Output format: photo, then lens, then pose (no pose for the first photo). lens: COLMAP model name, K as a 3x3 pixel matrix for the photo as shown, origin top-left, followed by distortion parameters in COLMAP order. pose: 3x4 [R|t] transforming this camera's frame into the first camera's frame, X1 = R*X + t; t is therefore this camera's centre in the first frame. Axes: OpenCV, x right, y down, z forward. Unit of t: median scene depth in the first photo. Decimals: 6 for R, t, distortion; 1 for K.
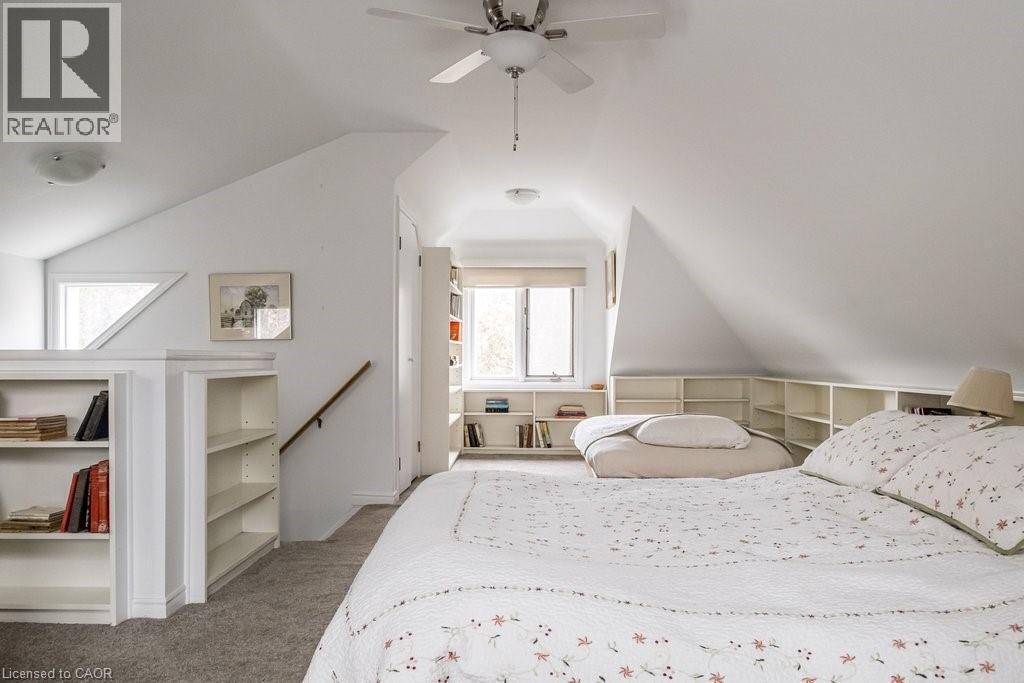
lens RADIAL K [[769.8, 0, 488.4], [0, 769.8, 364.0], [0, 0, 1]] dist [-0.018981, 0.031723]
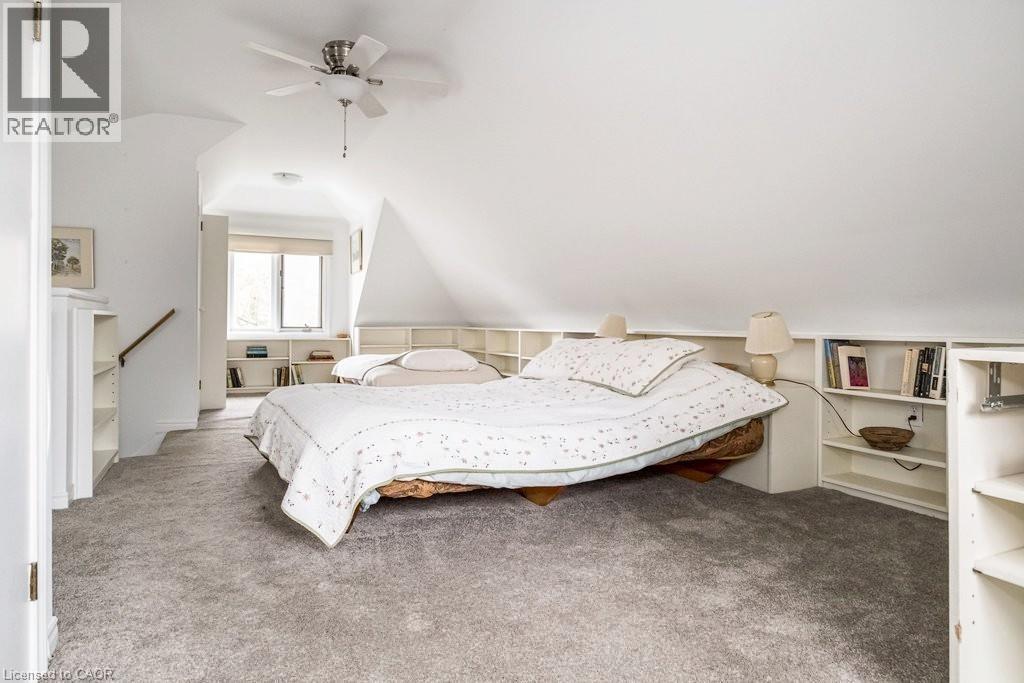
lens RADIAL K [[769.8, 0, 513.3], [0, 769.8, 340.0], [0, 0, 1]] dist [-0.018981, 0.031723]
pose [[0.874857, 0.001657, 0.484378, -0.256947], [-0.002457, 0.999996, 0.001017, 0.039660], [-0.484375, -0.002080, 0.874858, -0.270033]]
